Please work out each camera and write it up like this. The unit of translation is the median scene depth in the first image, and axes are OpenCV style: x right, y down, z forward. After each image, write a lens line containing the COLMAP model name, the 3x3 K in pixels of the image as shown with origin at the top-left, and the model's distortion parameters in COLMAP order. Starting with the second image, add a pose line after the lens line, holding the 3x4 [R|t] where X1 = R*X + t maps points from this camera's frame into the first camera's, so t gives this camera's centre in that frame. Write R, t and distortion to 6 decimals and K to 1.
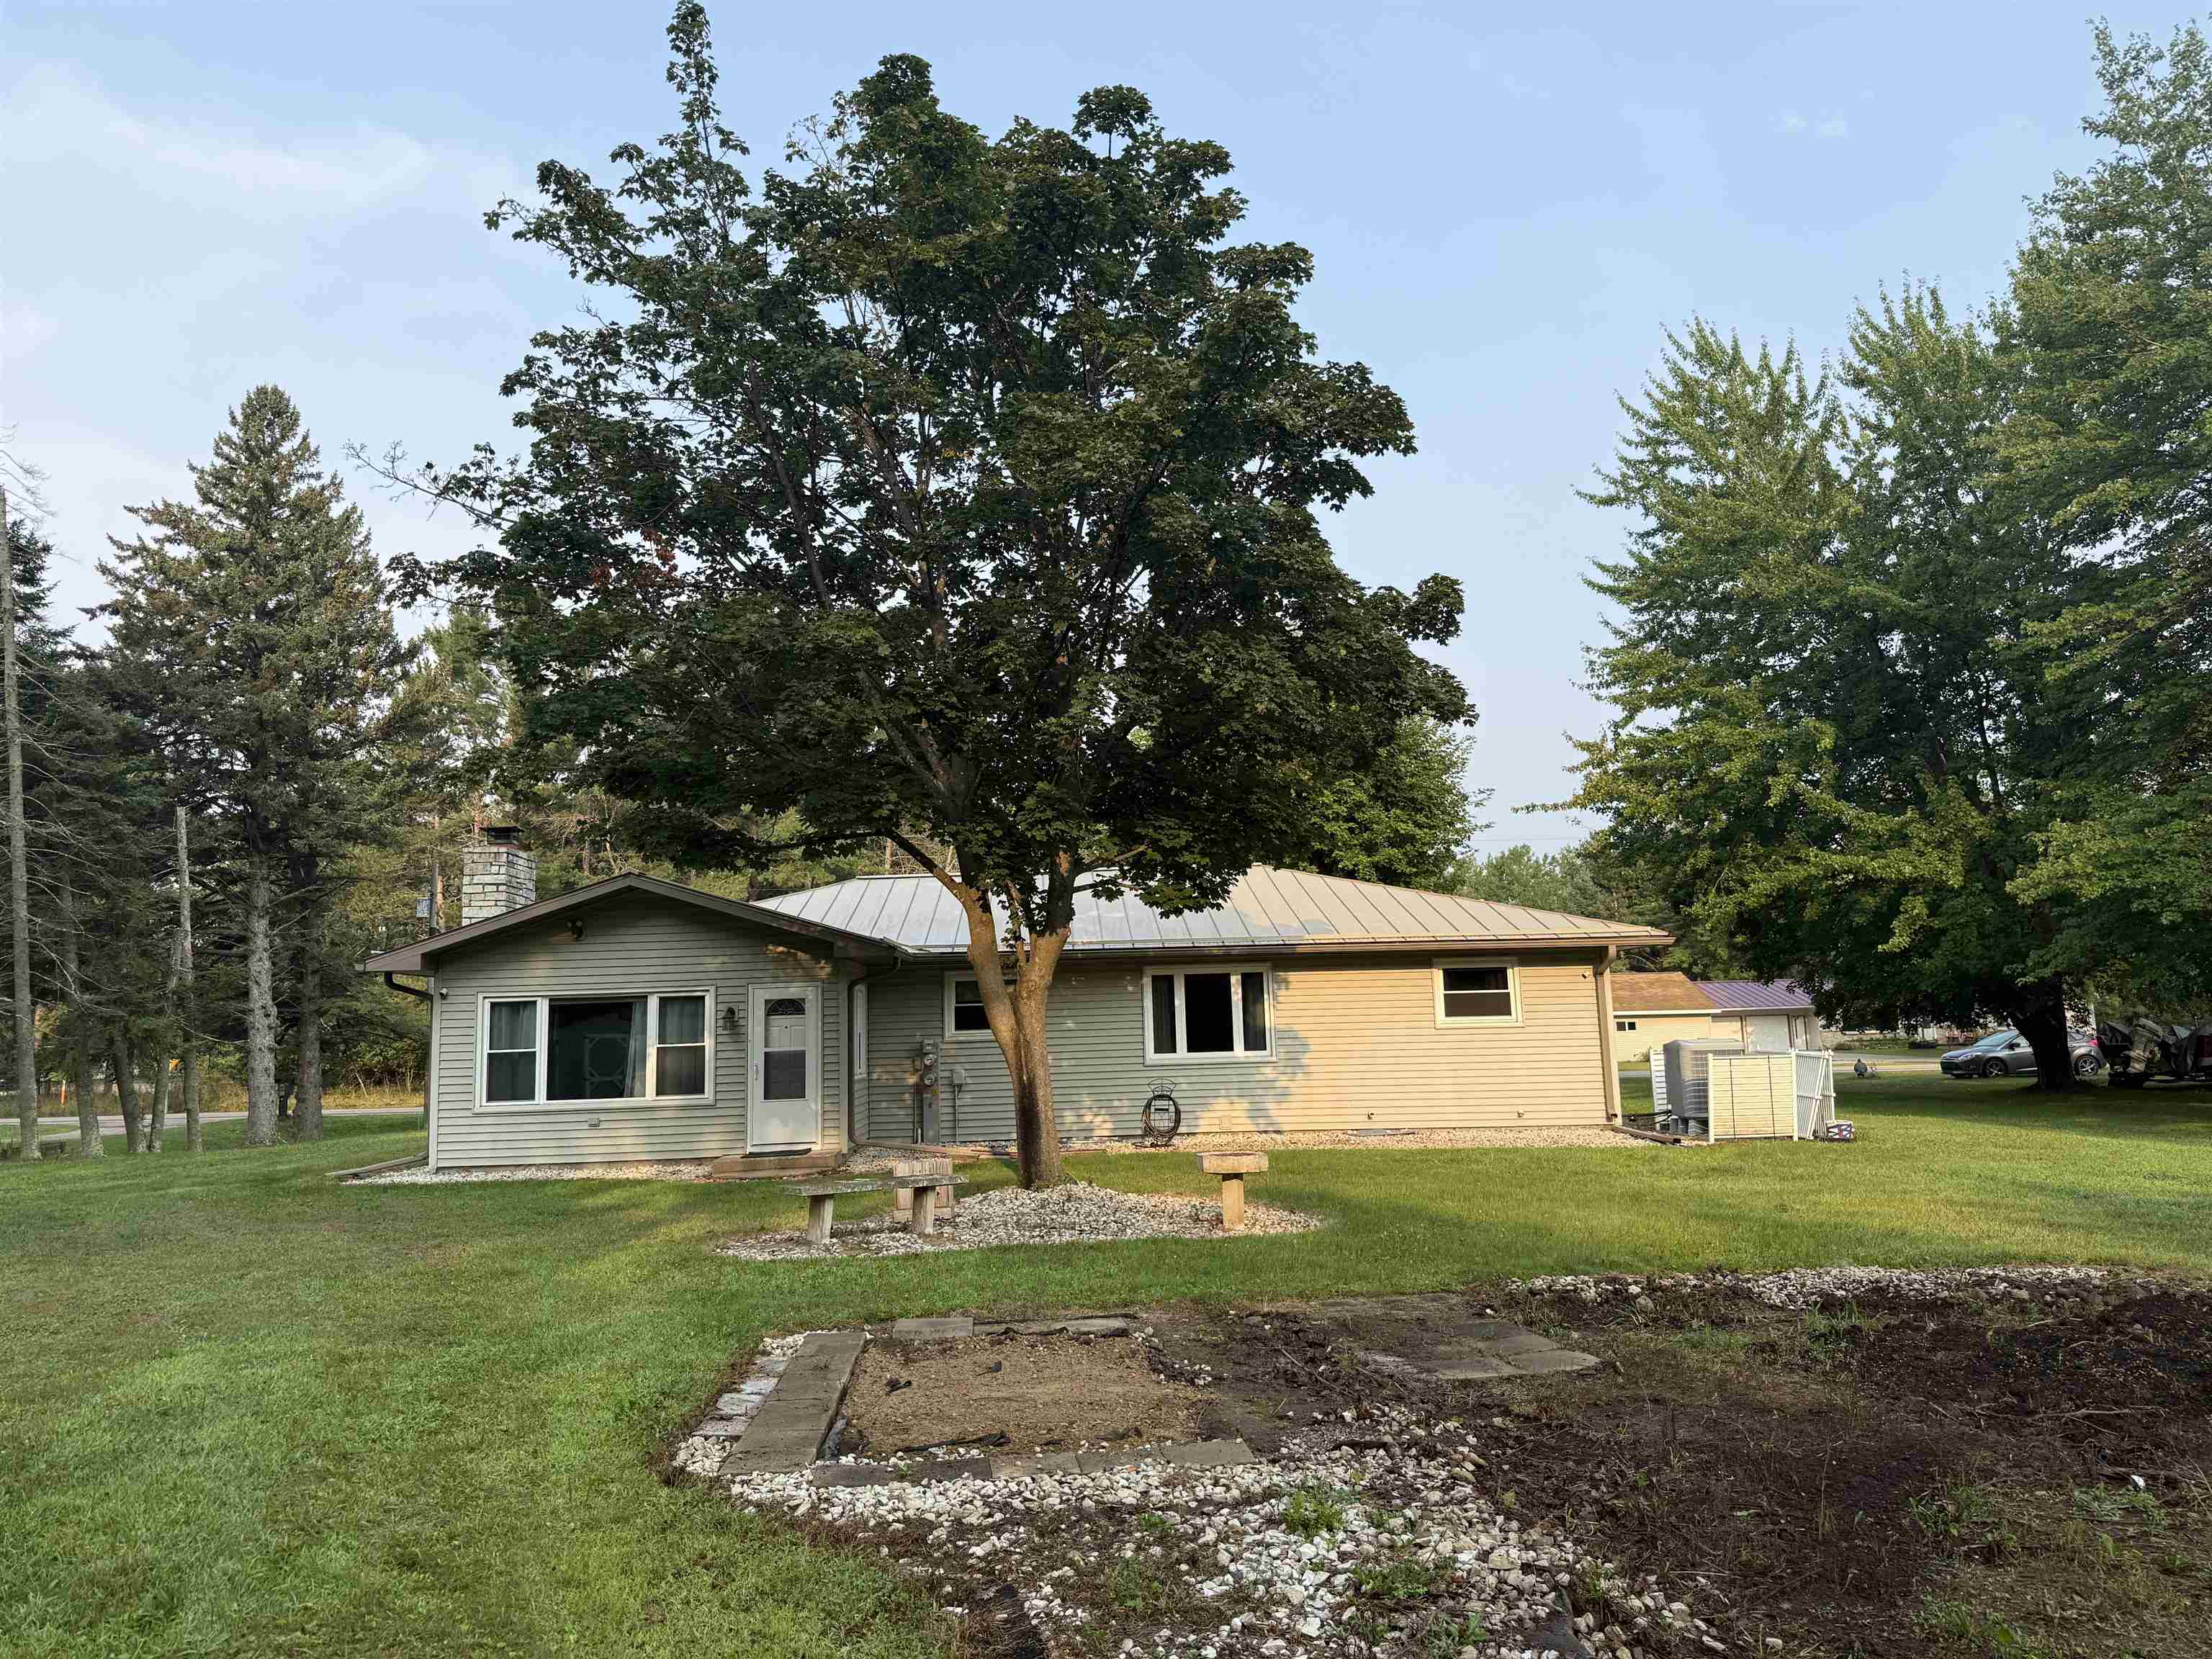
lens RADIAL K [[1569.6, 0, 1107.4], [0, 1569.6, 837.9], [0, 0, 1]] dist [0.035997, -0.040988]
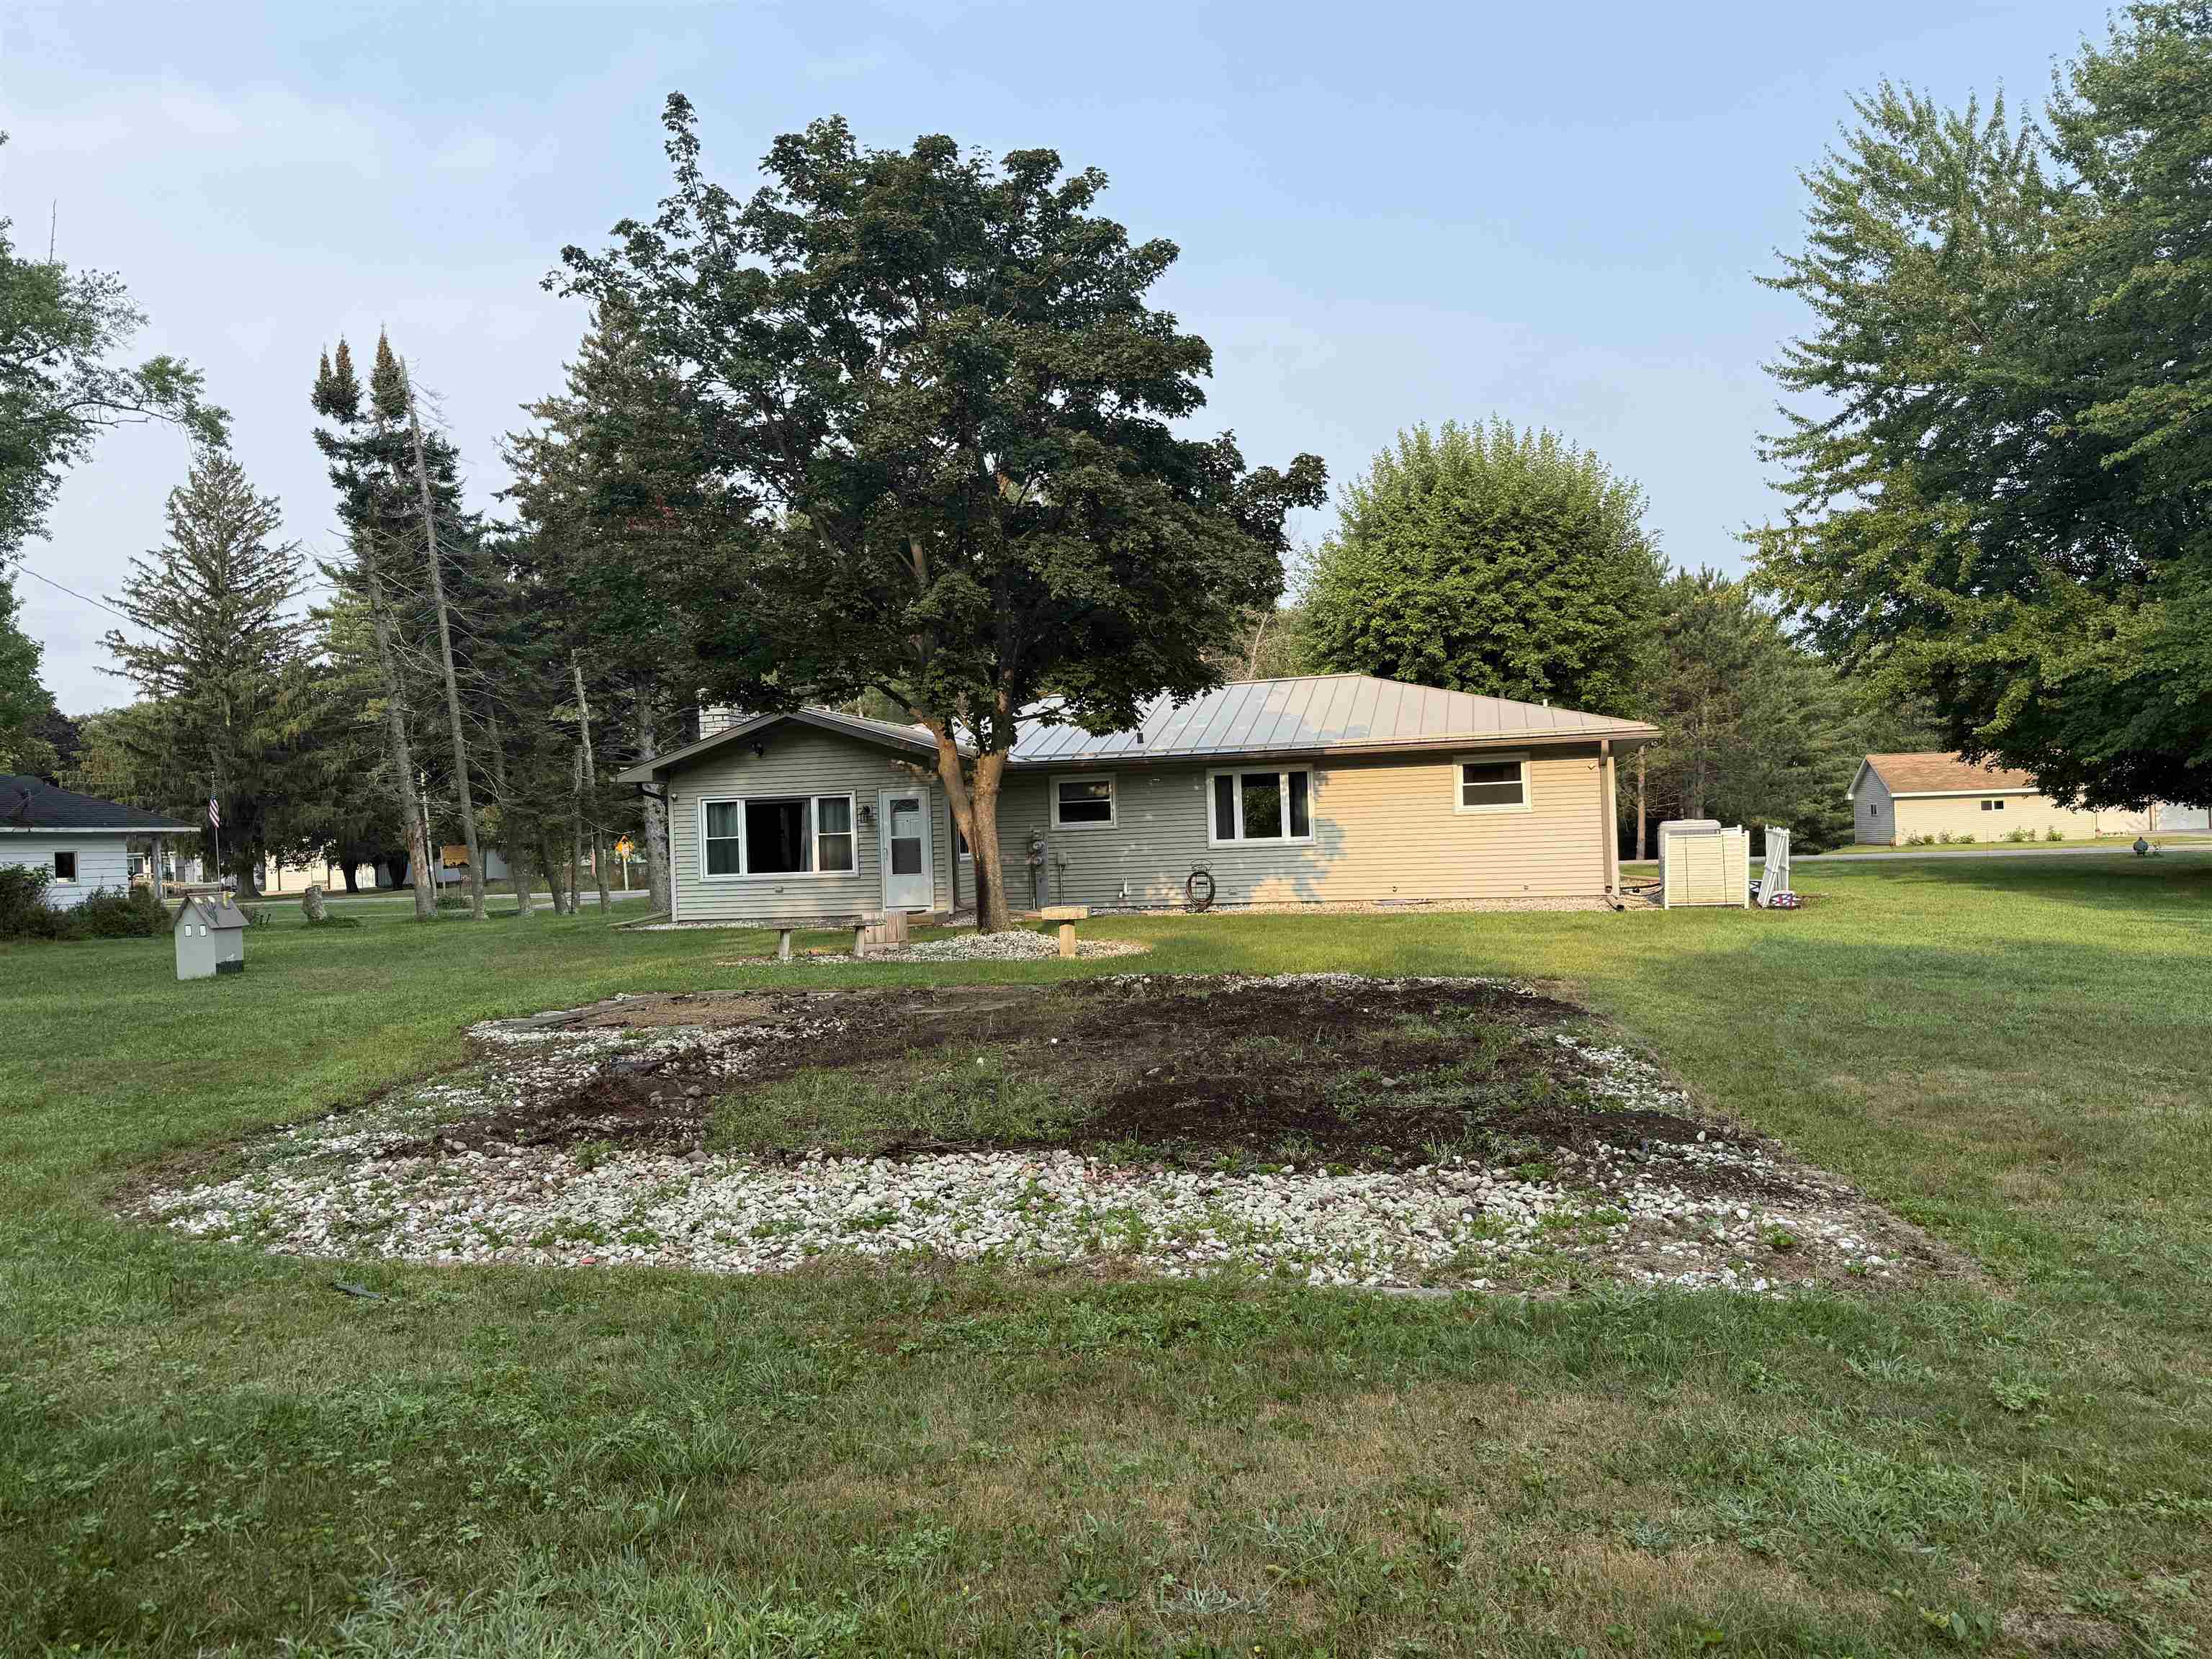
lens RADIAL K [[1569.6, 0, 1100.4], [0, 1569.6, 836.7], [0, 0, 1]] dist [0.035997, -0.040988]
pose [[0.962366, -0.007078, -0.271665, 0.271897], [0.043357, 0.990855, 0.127773, -0.023576], [0.268276, -0.134743, 0.953872, -0.183915]]
